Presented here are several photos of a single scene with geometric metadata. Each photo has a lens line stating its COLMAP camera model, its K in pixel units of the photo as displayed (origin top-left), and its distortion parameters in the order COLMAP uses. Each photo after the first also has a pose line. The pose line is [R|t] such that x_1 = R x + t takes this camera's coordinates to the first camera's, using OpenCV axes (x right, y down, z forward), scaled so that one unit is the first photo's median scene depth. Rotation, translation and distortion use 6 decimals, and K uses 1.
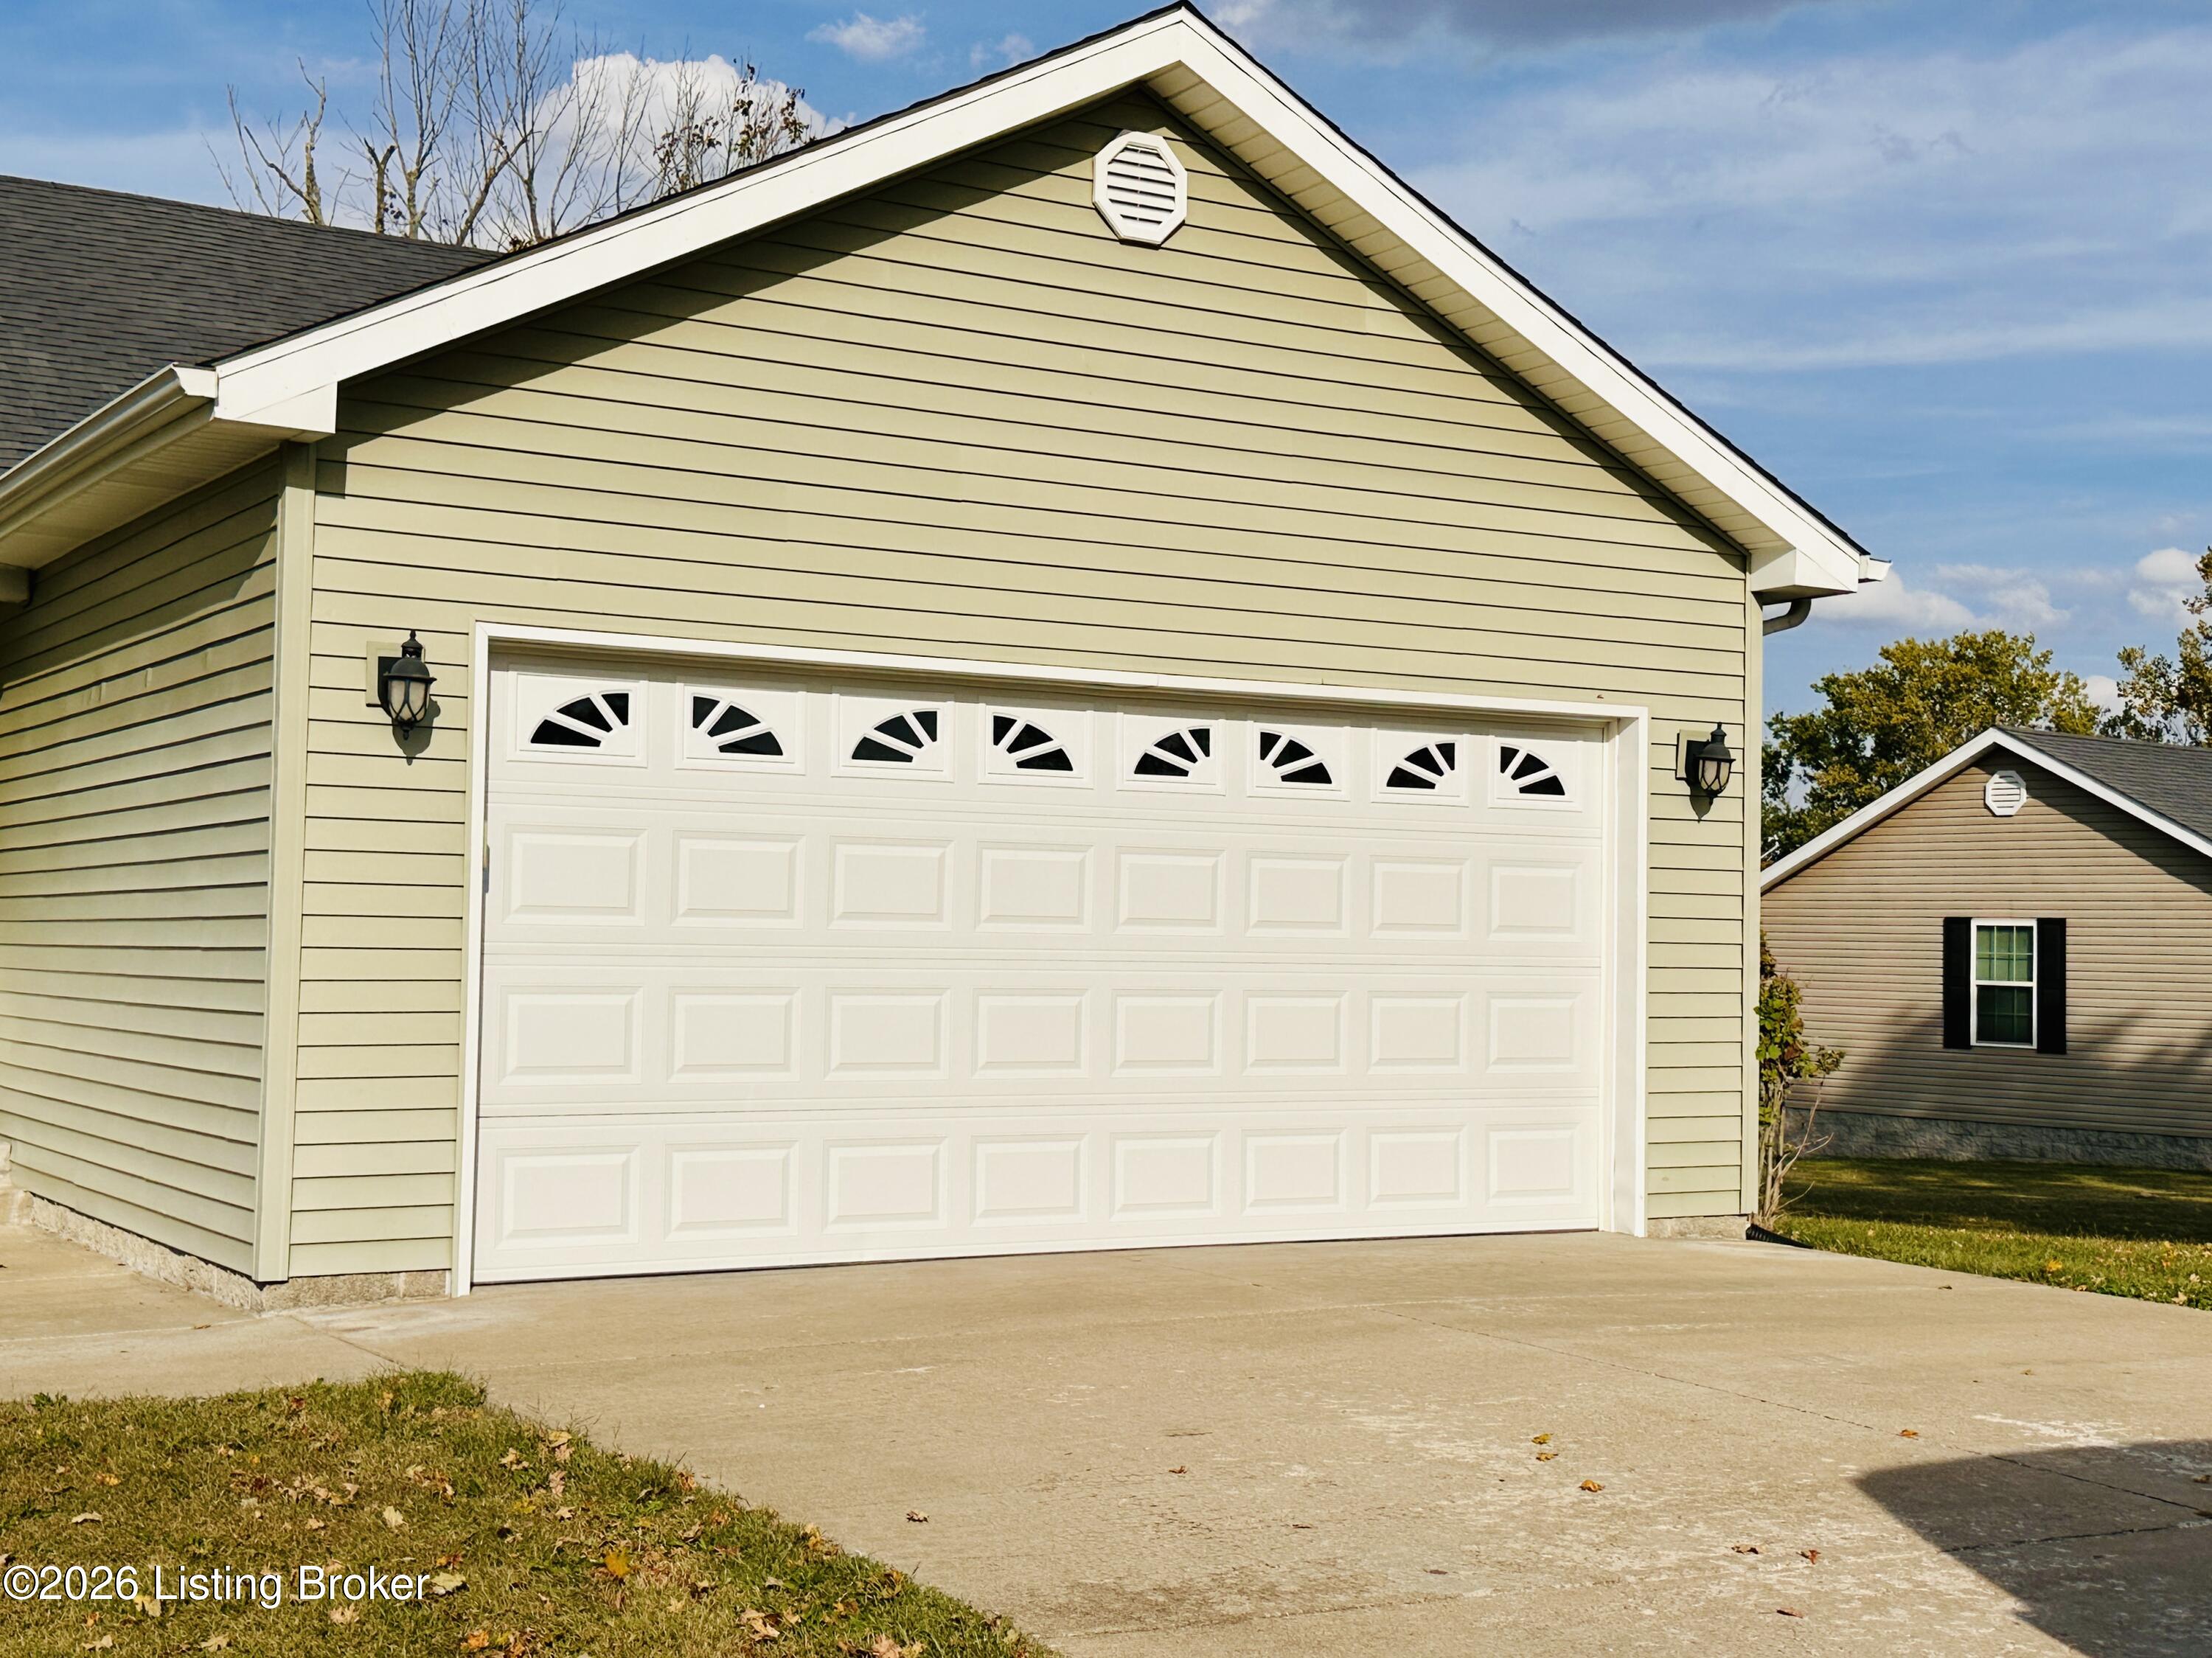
lens RADIAL K [[2884.5, 0, 1098.6], [0, 2884.5, 849.7], [0, 0, 1]] dist [0.131372, 0.000000]
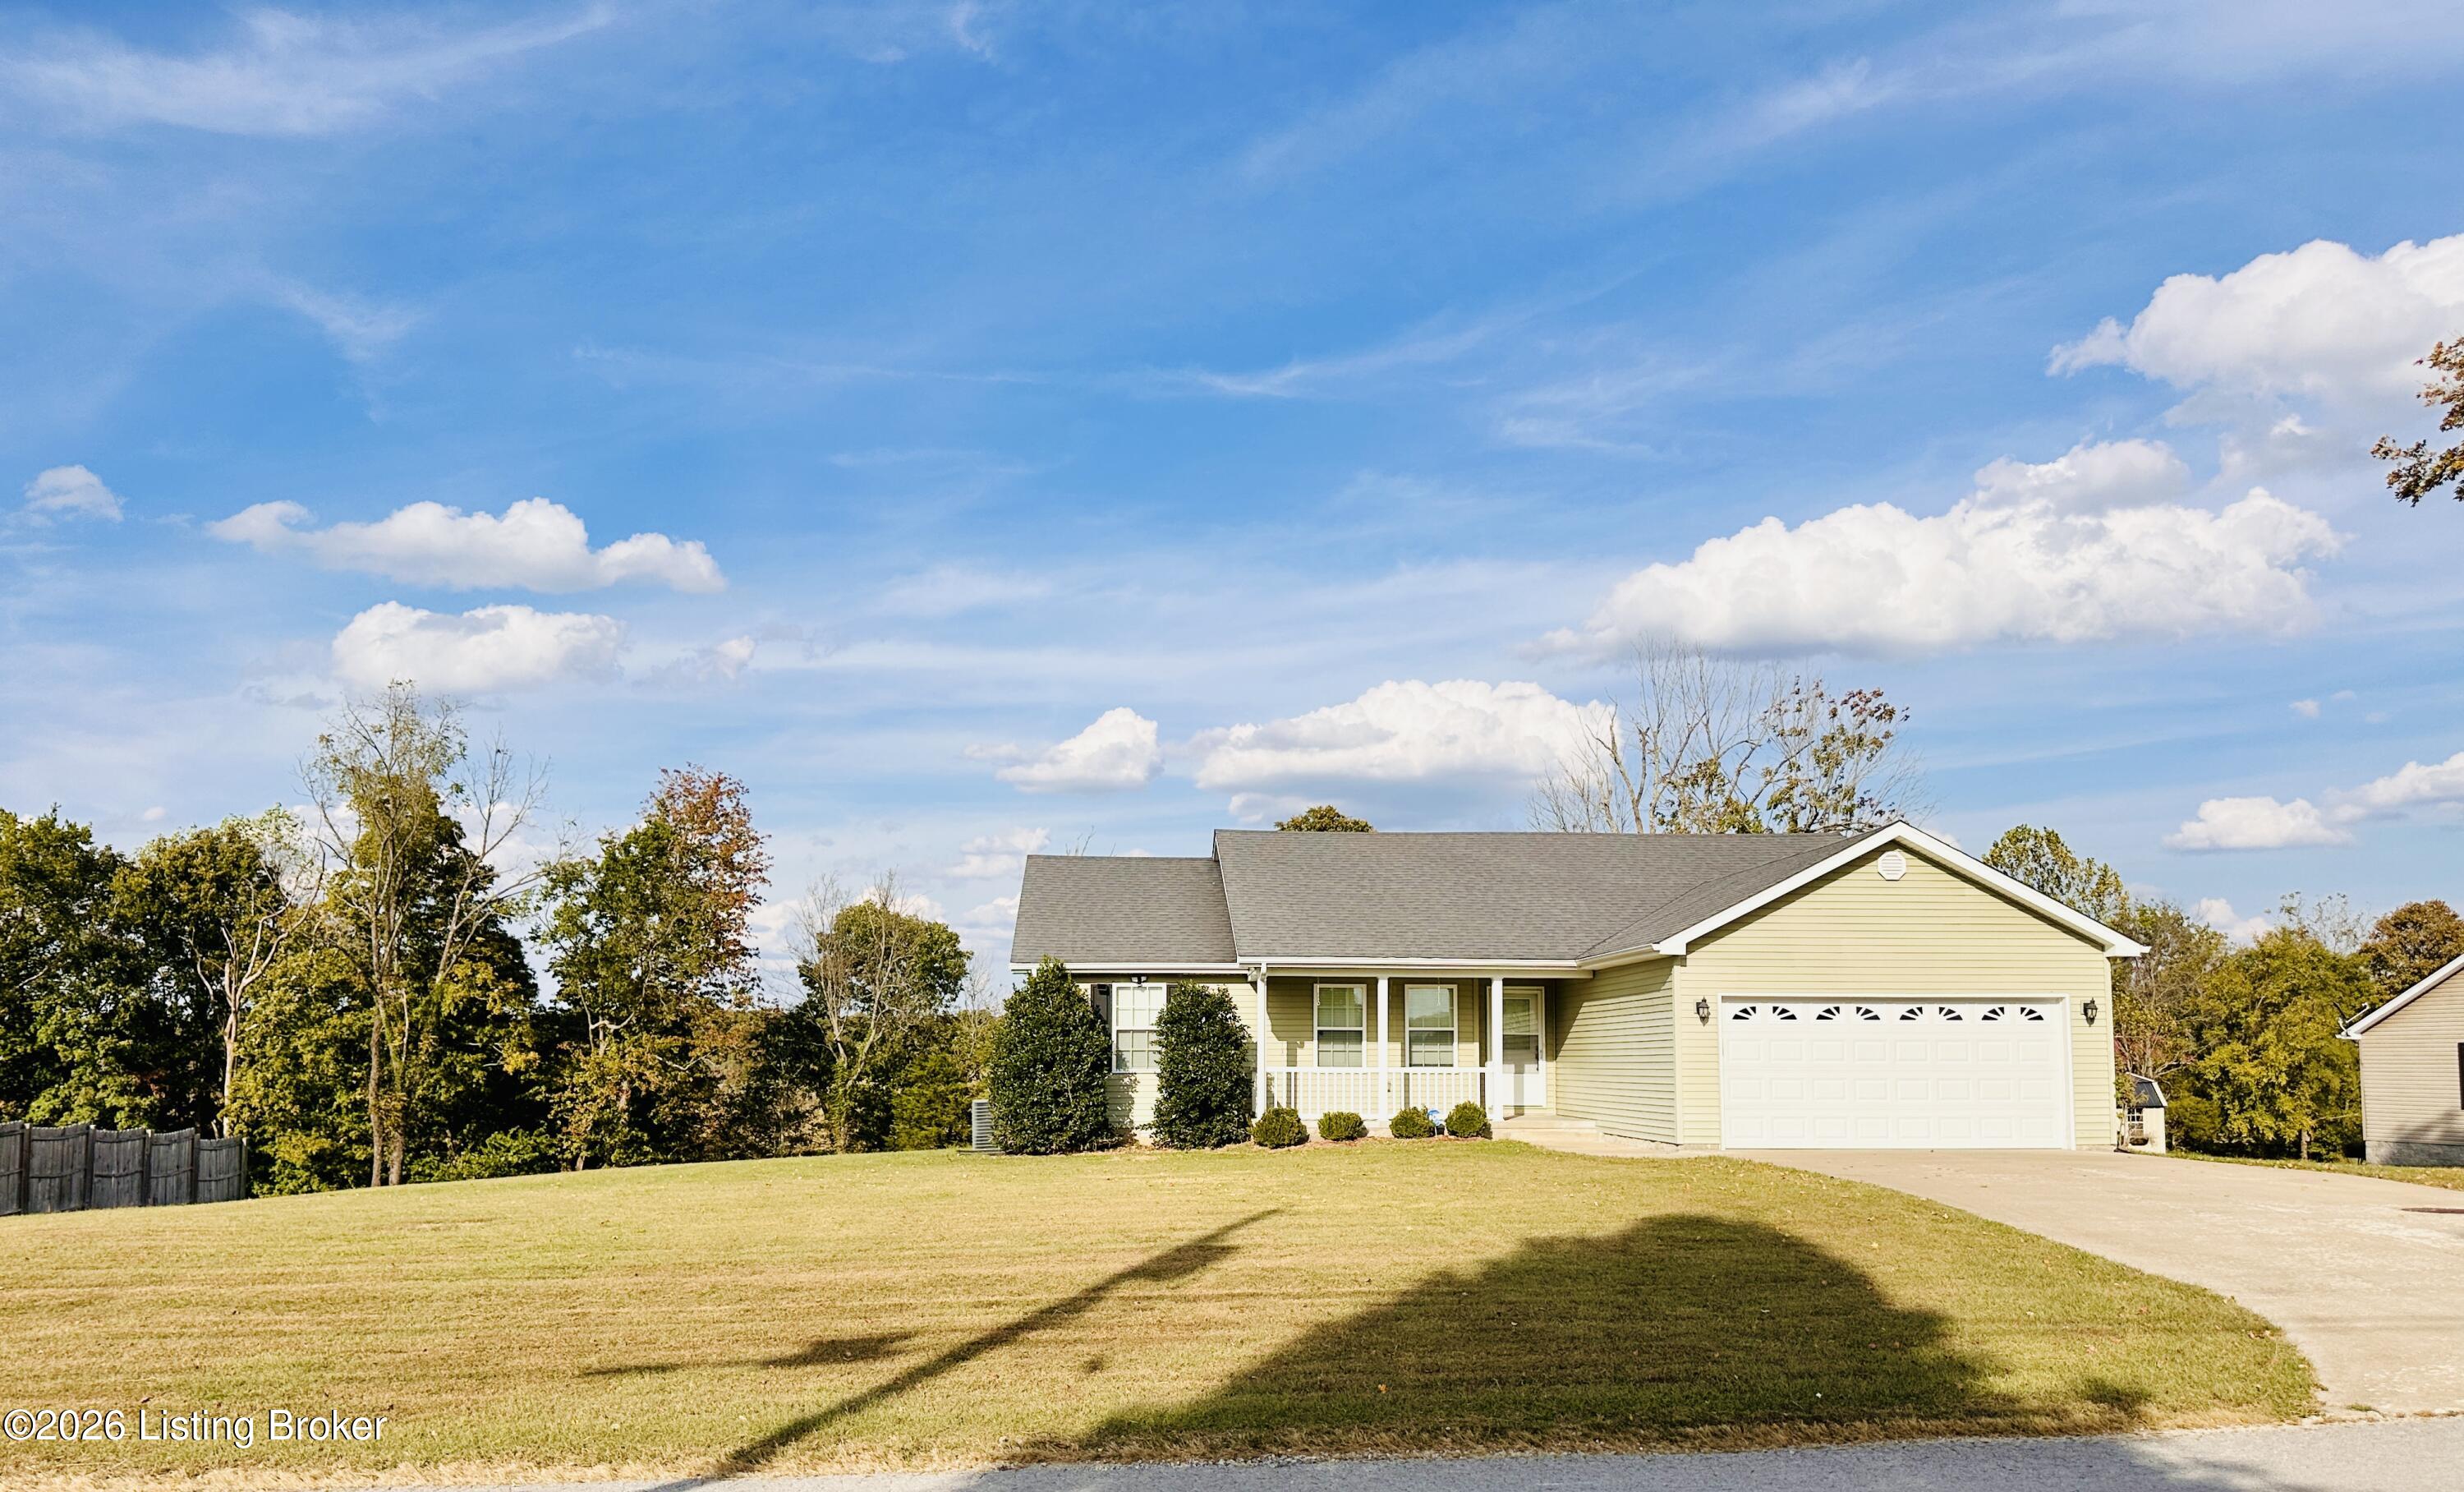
lens RADIAL K [[1741.1, 0, 1221.7], [0, 1741.1, 936.9], [0, 0, 1]] dist [0.060058, -0.031747]
pose [[0.894423, -0.047725, -0.444667, 0.247058], [0.028779, 0.998371, -0.049265, -0.047058], [0.446294, 0.031267, 0.894340, -1.435289]]
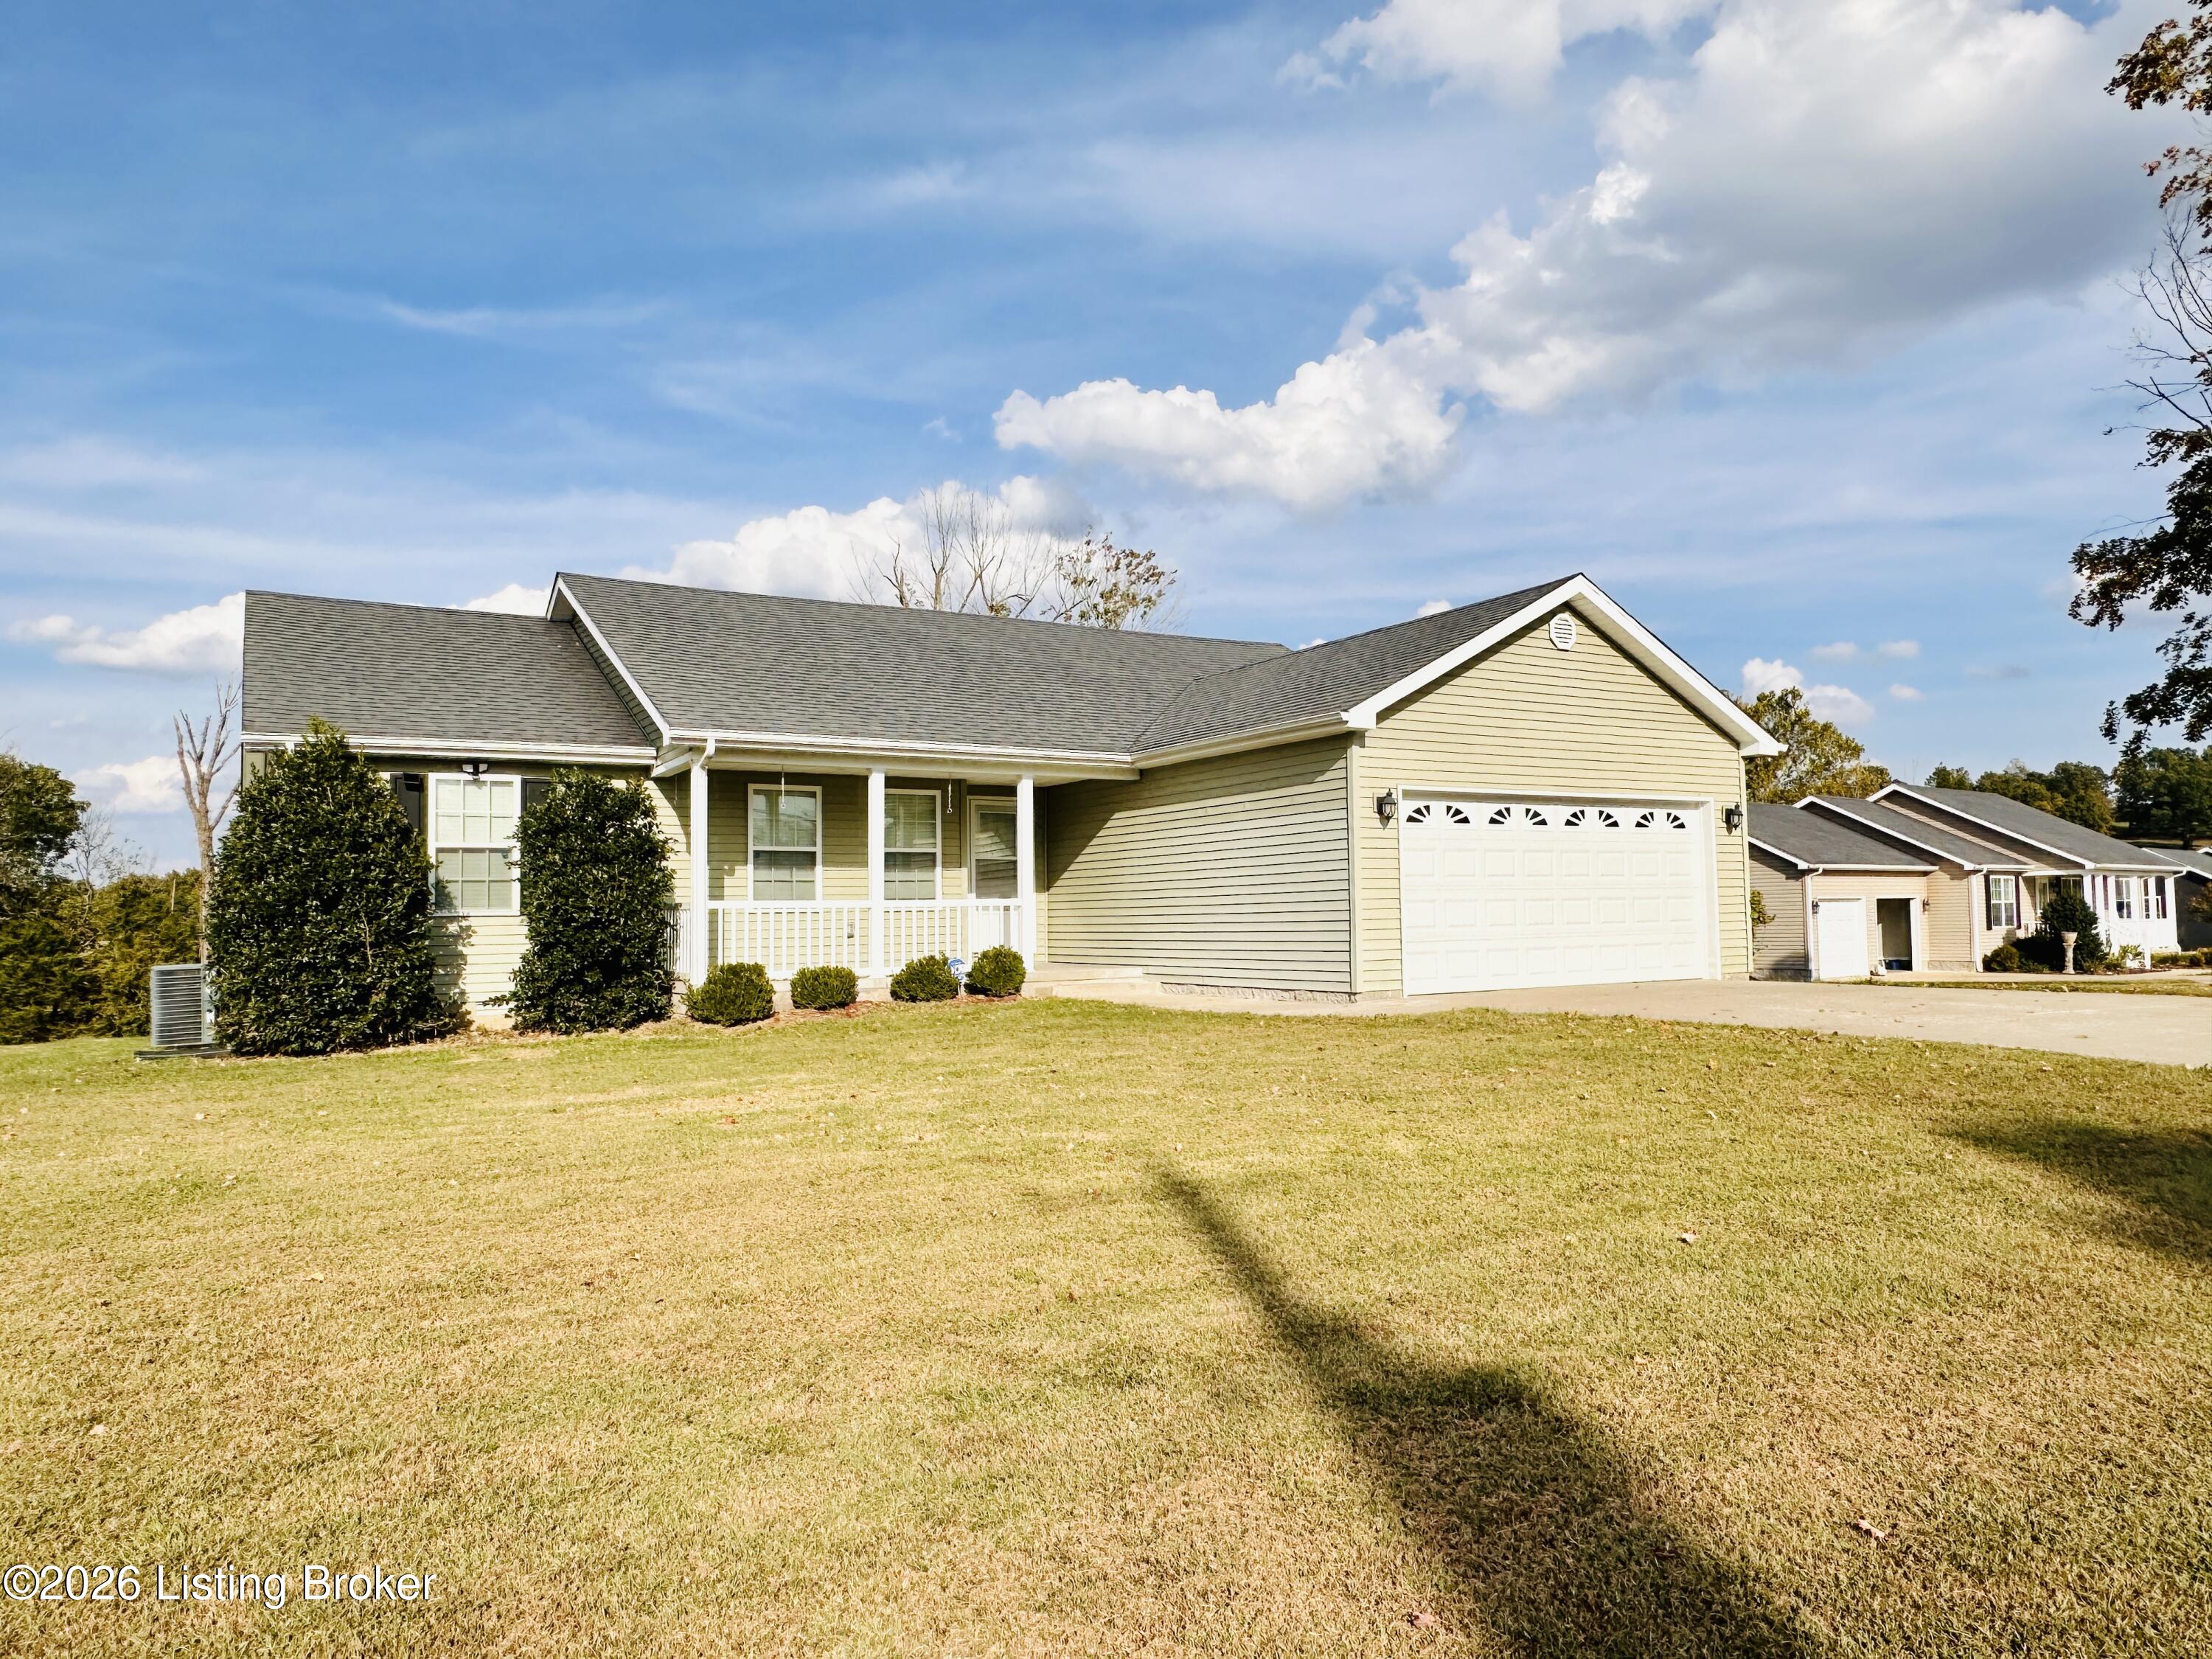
lens RADIAL K [[1435.1, 0, 1093.9], [0, 1435.1, 810.5], [0, 0, 1]] dist [-0.002464, -0.001532]
pose [[0.999432, -0.033085, -0.006470, -0.463090], [0.032801, 0.998664, -0.039927, 0.000648], [0.007782, 0.039692, 0.999182, -0.477603]]
